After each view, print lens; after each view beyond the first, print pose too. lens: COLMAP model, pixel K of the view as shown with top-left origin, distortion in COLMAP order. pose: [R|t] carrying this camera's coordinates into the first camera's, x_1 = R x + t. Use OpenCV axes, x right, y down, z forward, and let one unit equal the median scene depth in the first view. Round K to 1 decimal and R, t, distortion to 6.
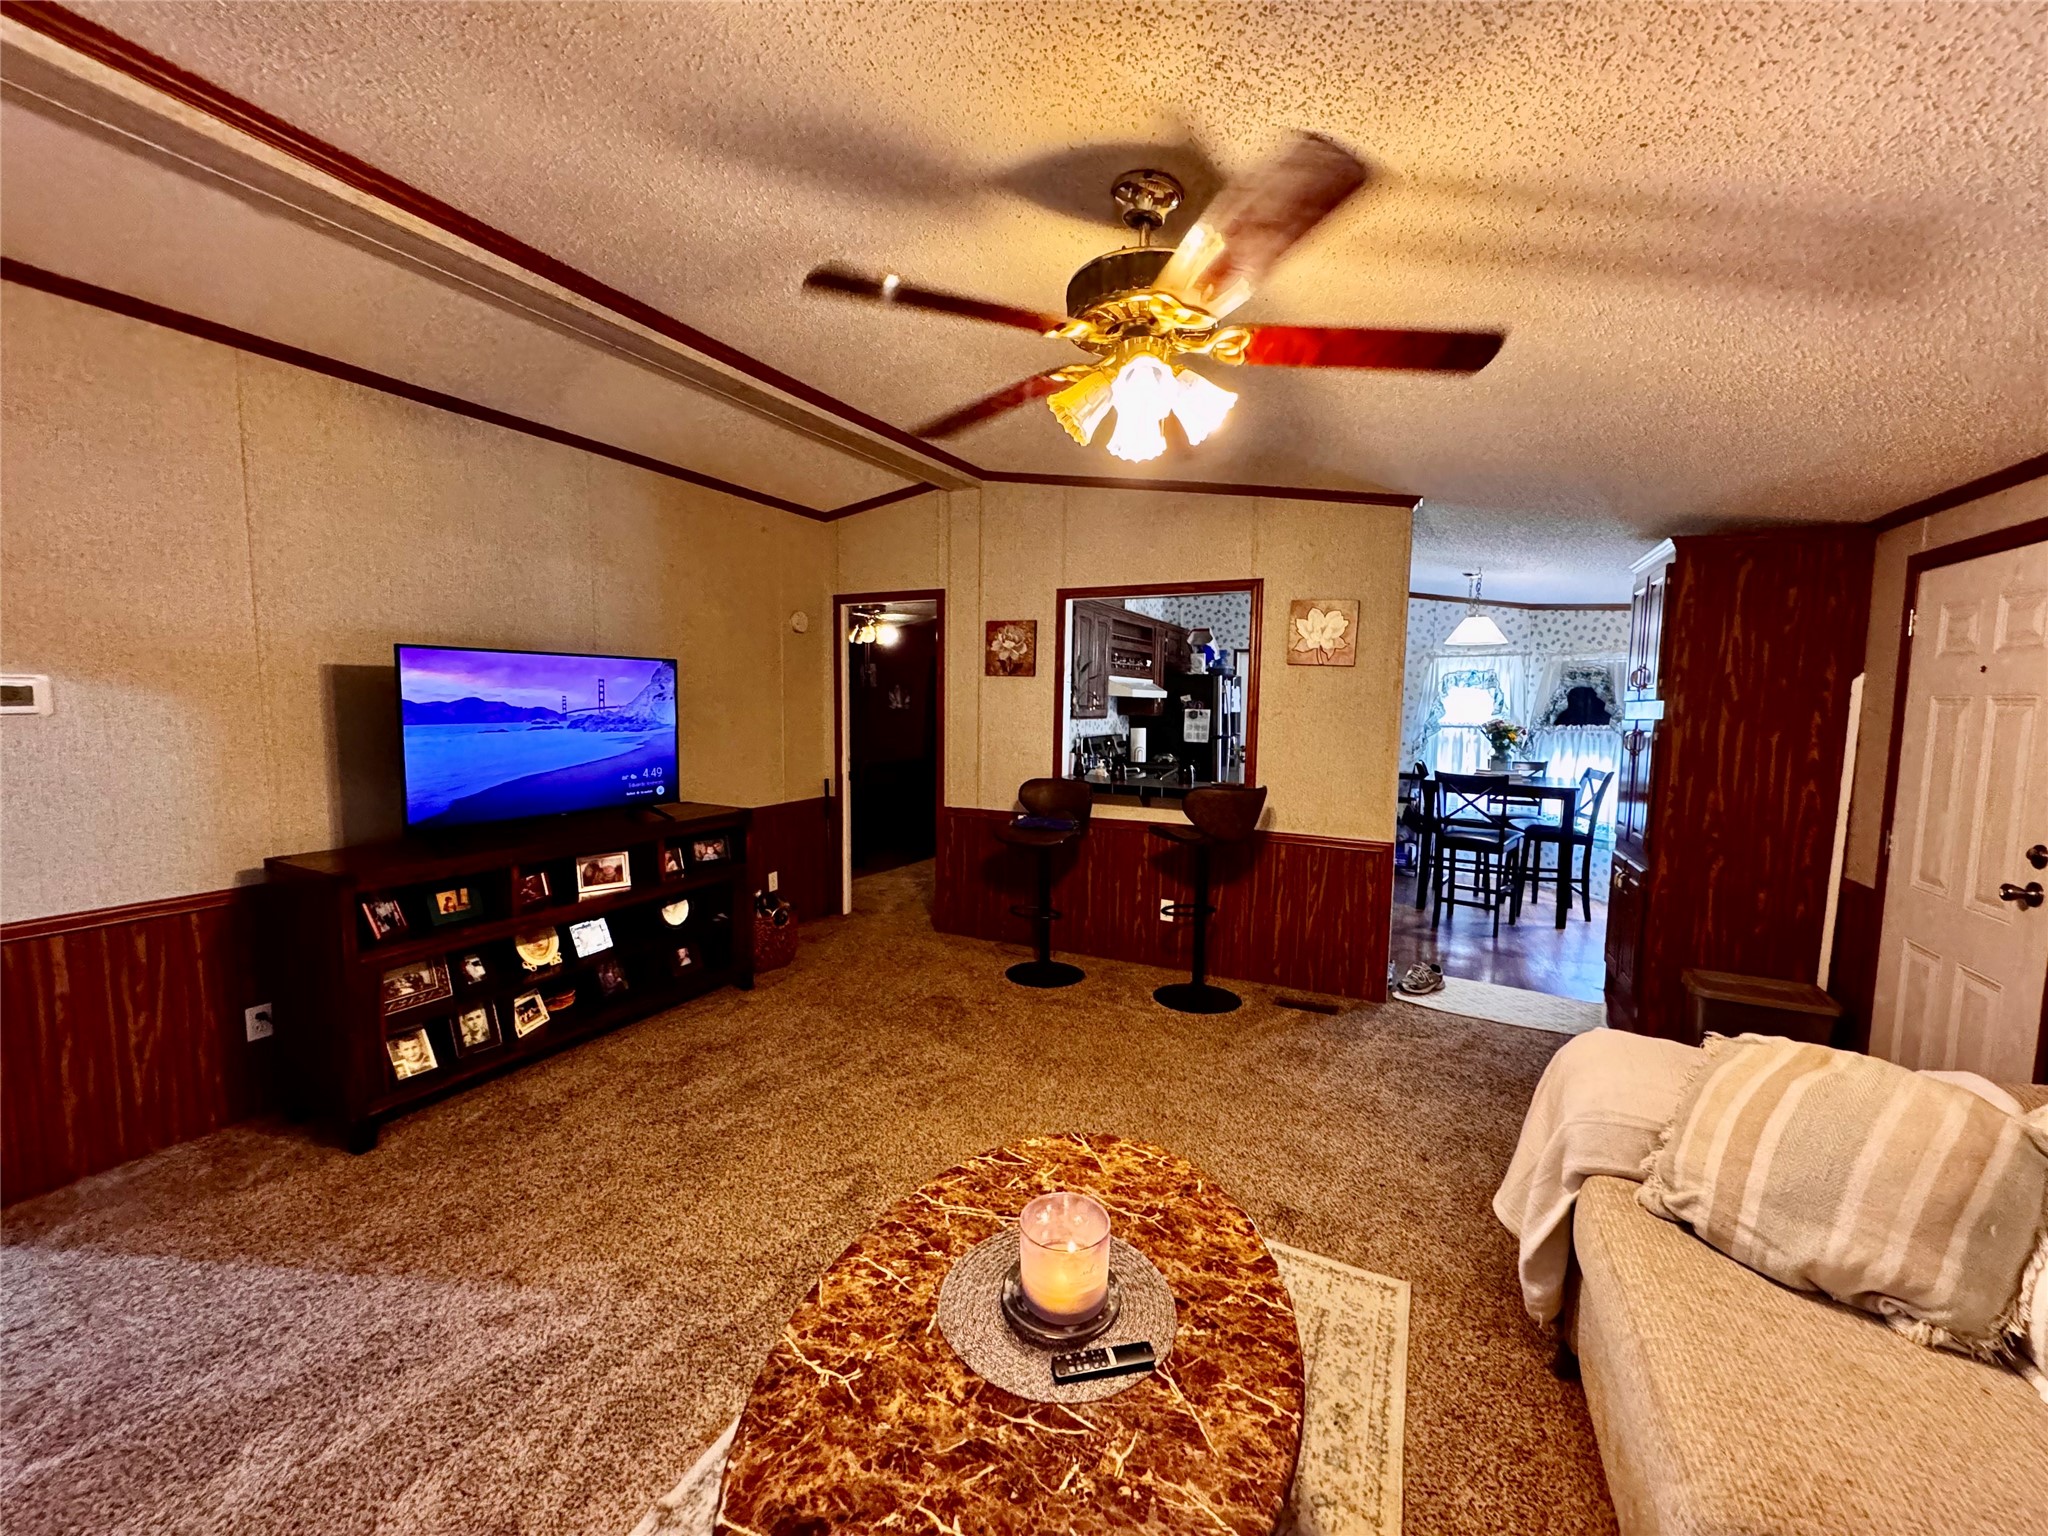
lens RADIAL K [[820.1, 0, 1026.4], [0, 820.1, 768.7], [0, 0, 1]] dist [-0.002148, 0.000183]
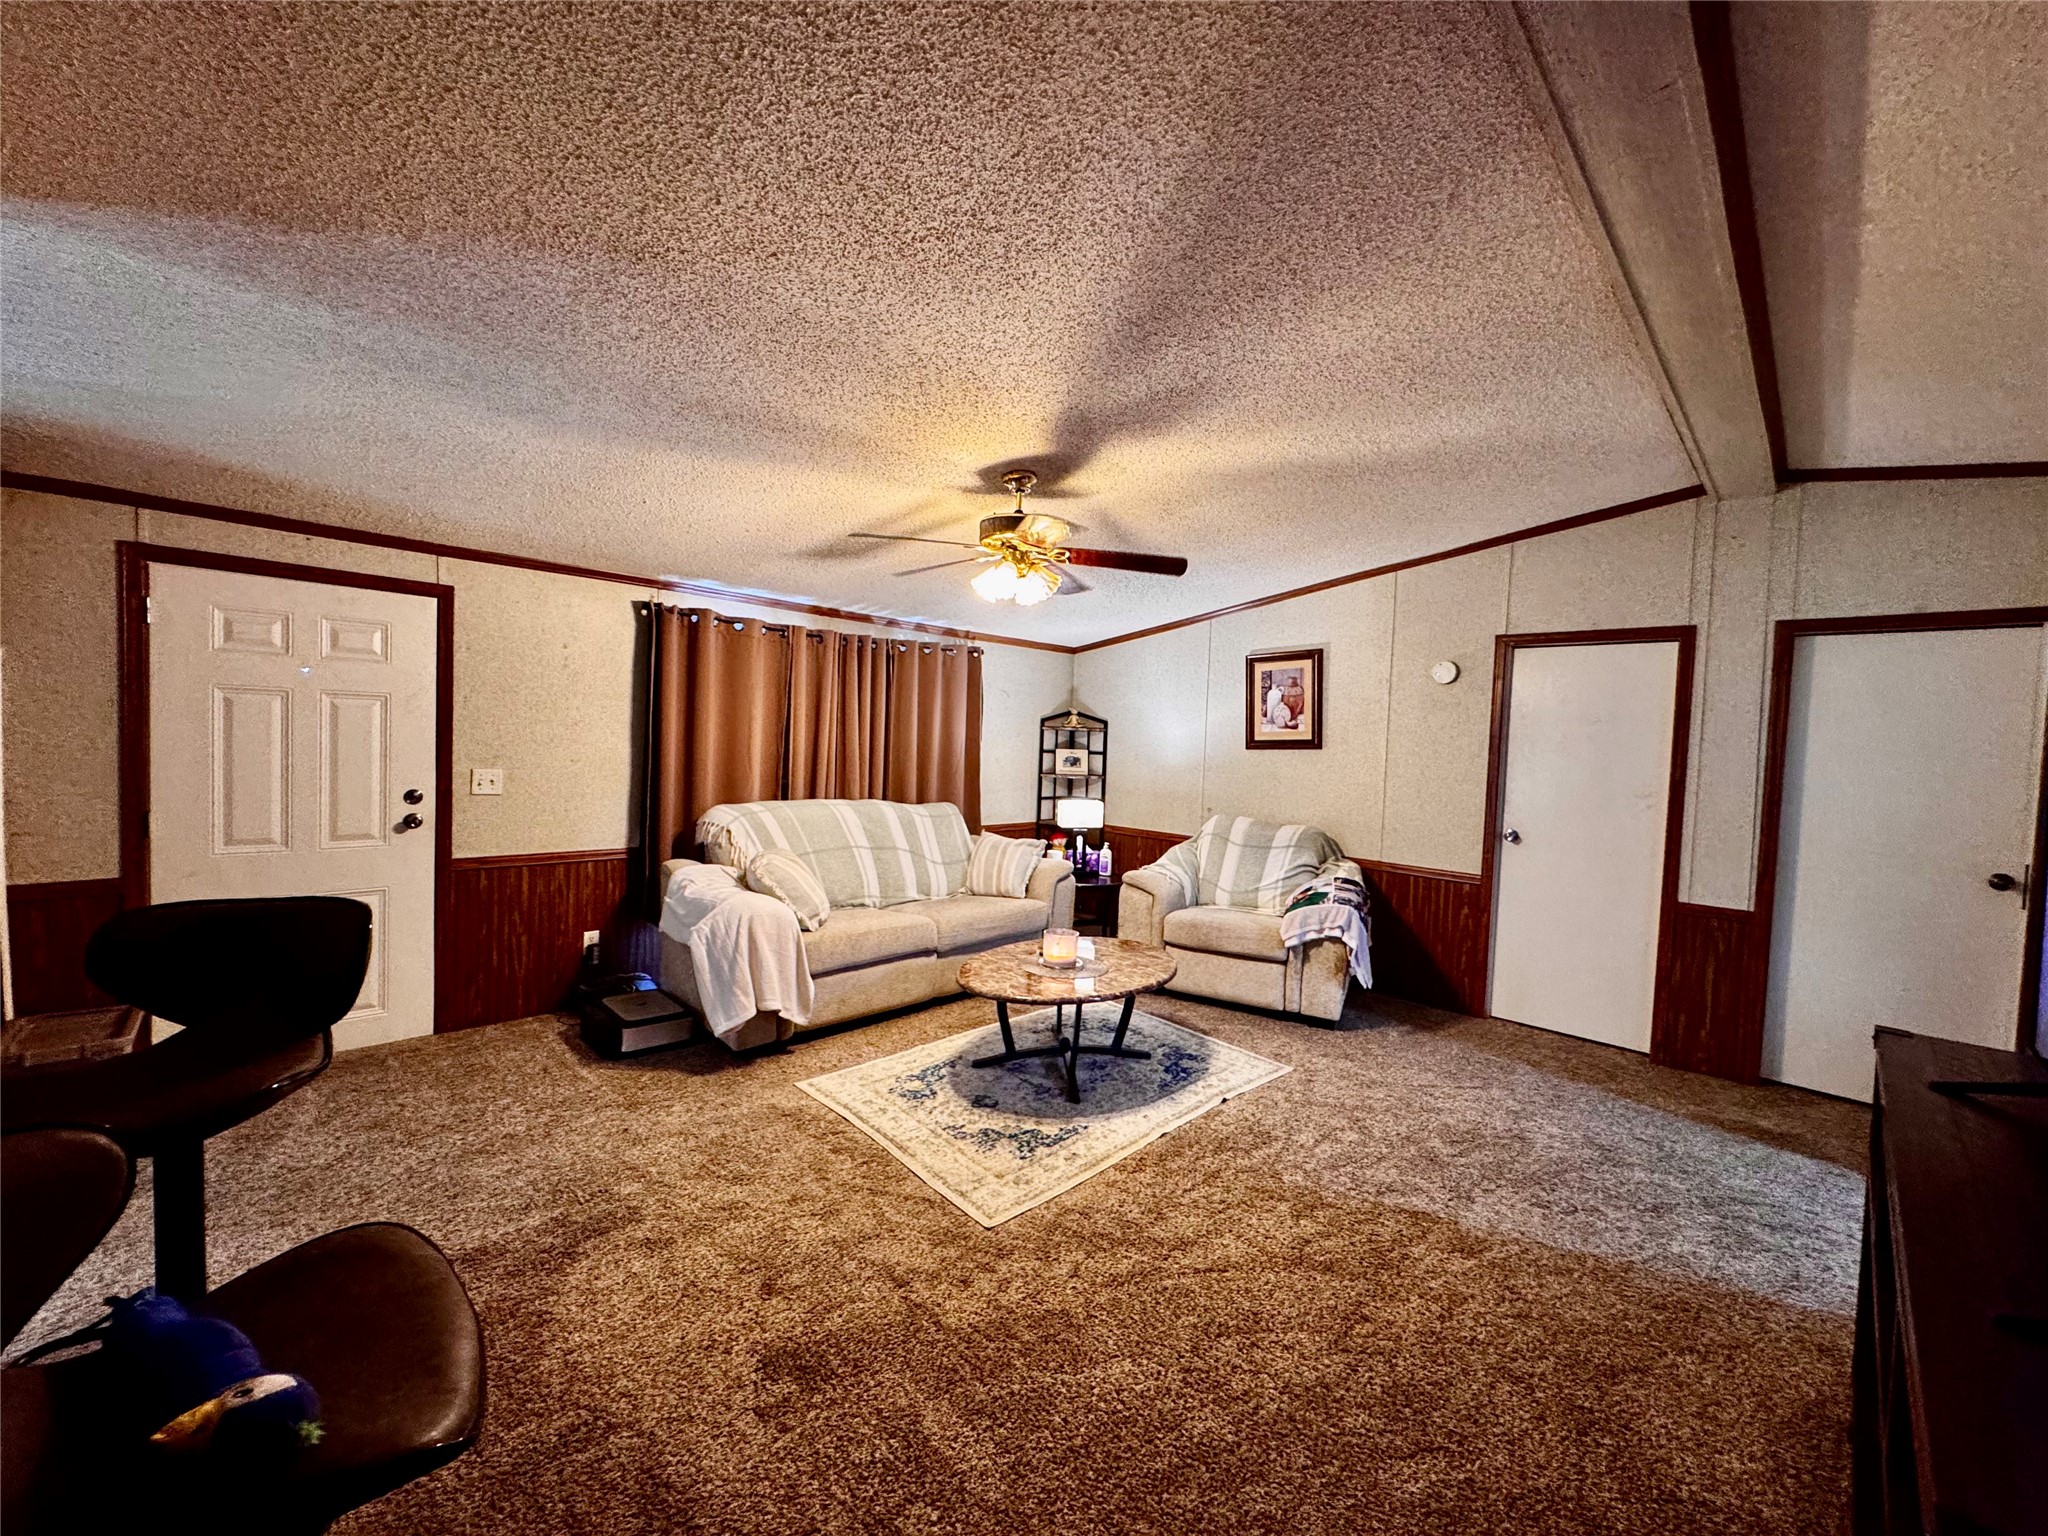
lens RADIAL K [[820.1, 0, 1026.4], [0, 820.1, 768.7], [0, 0, 1]] dist [-0.002148, 0.000183]
pose [[-0.945673, -0.067404, 0.318055, -0.287692], [-0.026010, 0.990822, 0.132644, -0.136781], [-0.324077, 0.117165, -0.938747, 1.539225]]
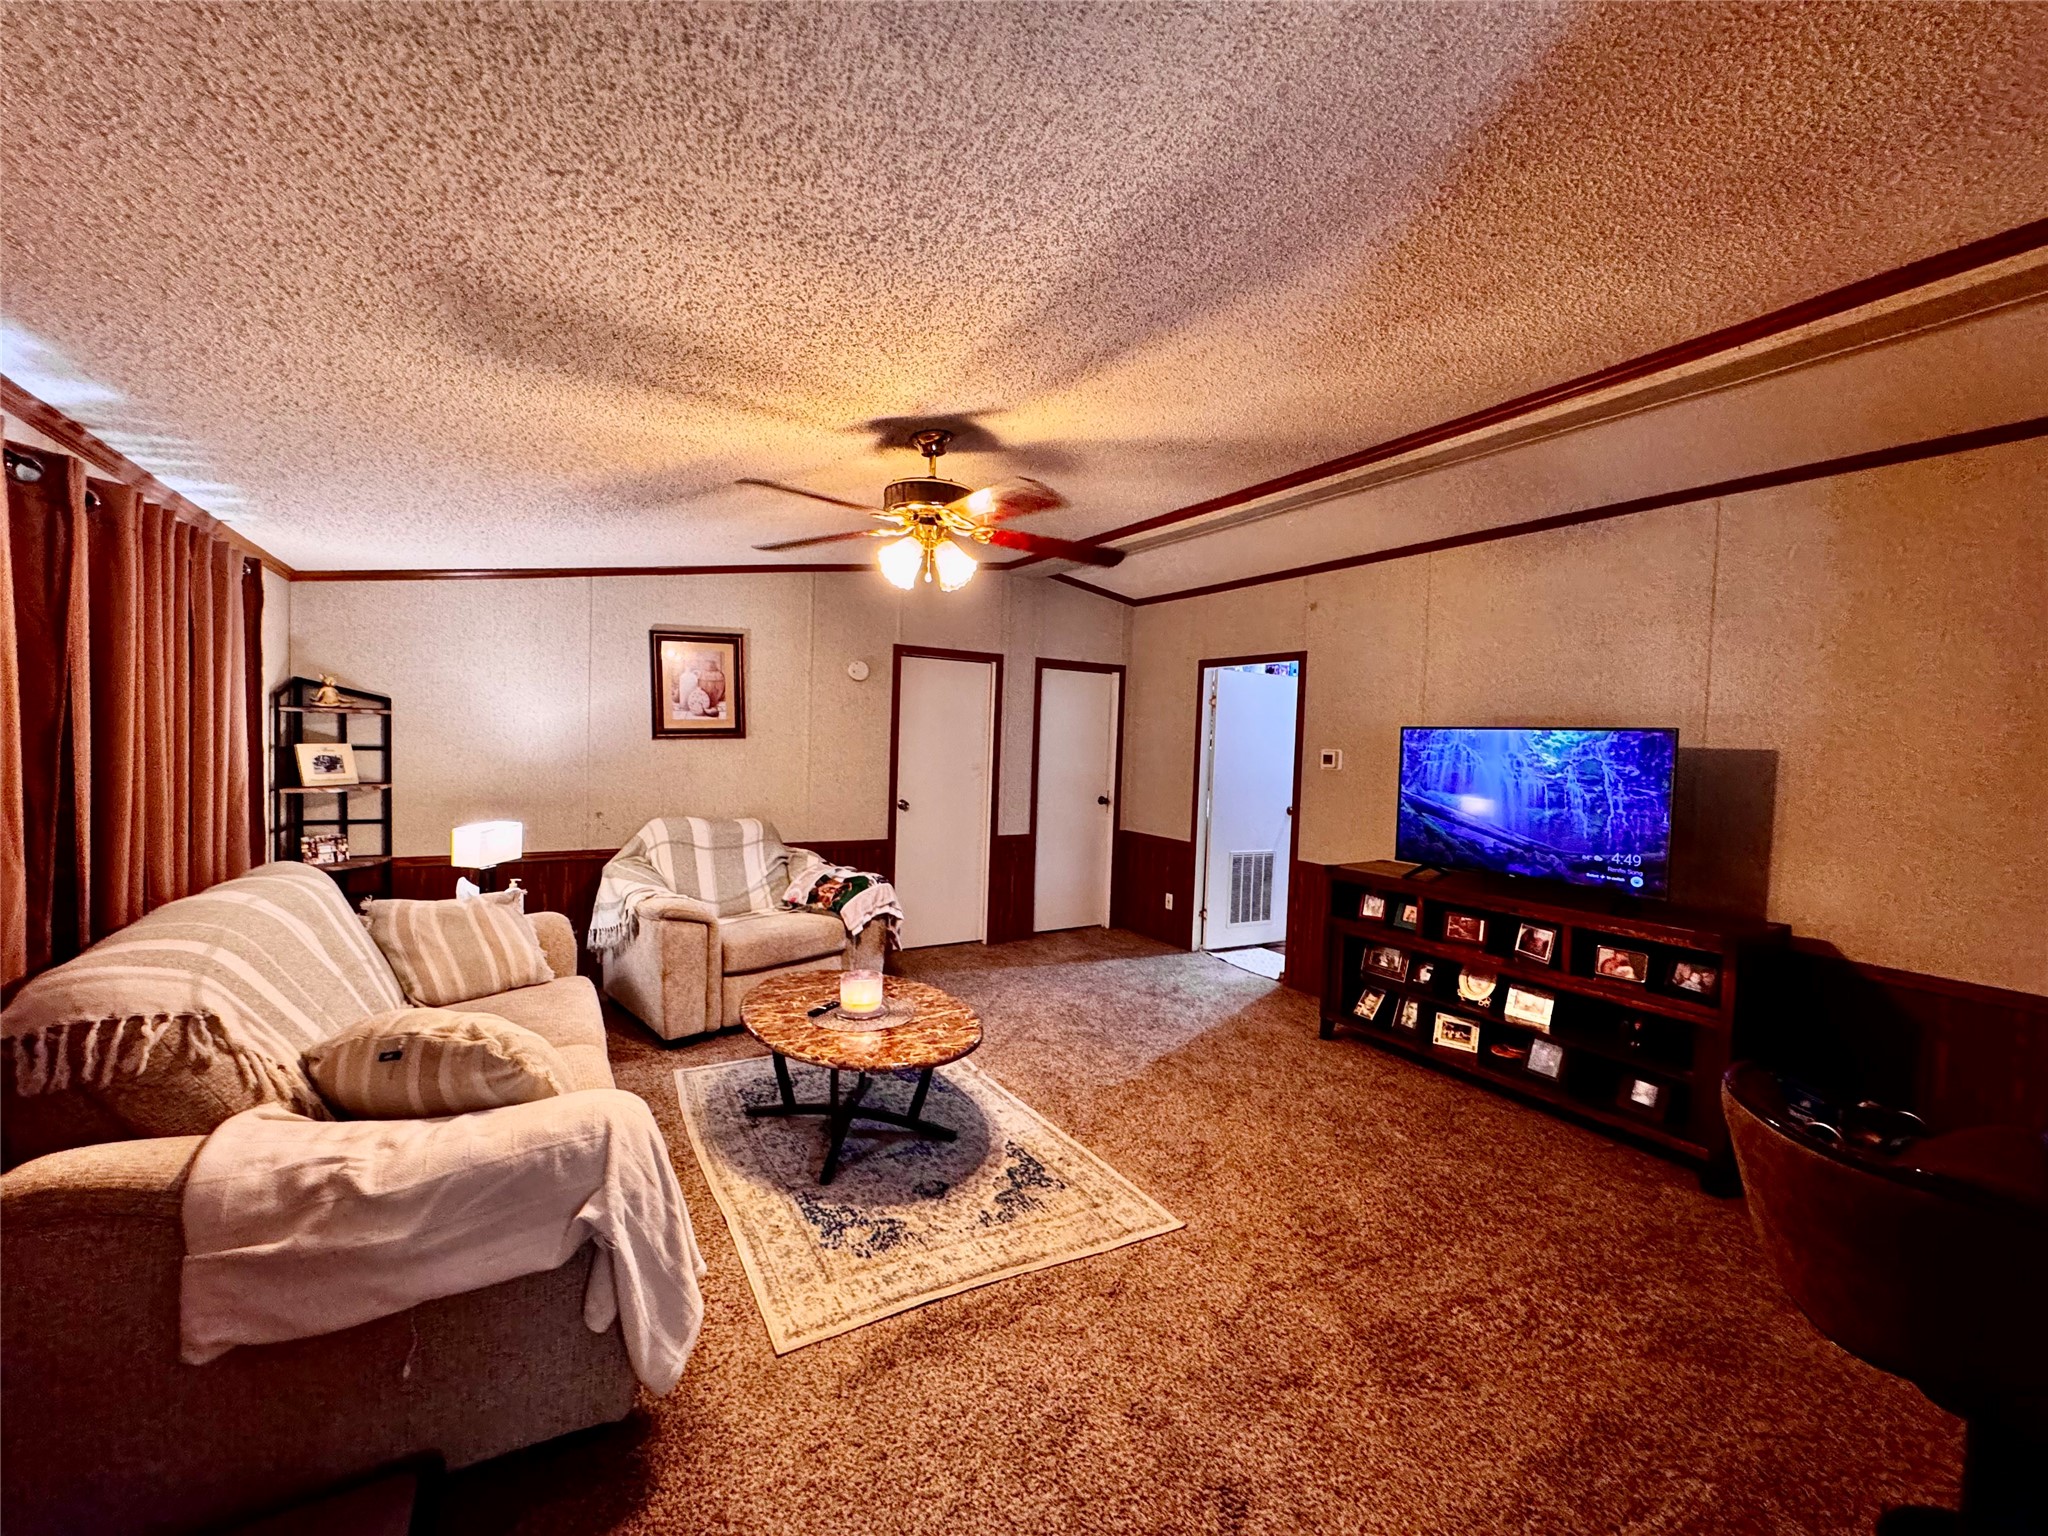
lens RADIAL K [[820.1, 0, 1026.4], [0, 820.1, 768.7], [0, 0, 1]] dist [-0.002148, 0.000183]
pose [[-0.539520, -0.003793, -0.841964, 0.749017], [-0.119194, 0.990263, 0.071917, -0.092904], [0.833493, 0.139158, -0.534719, 1.111690]]
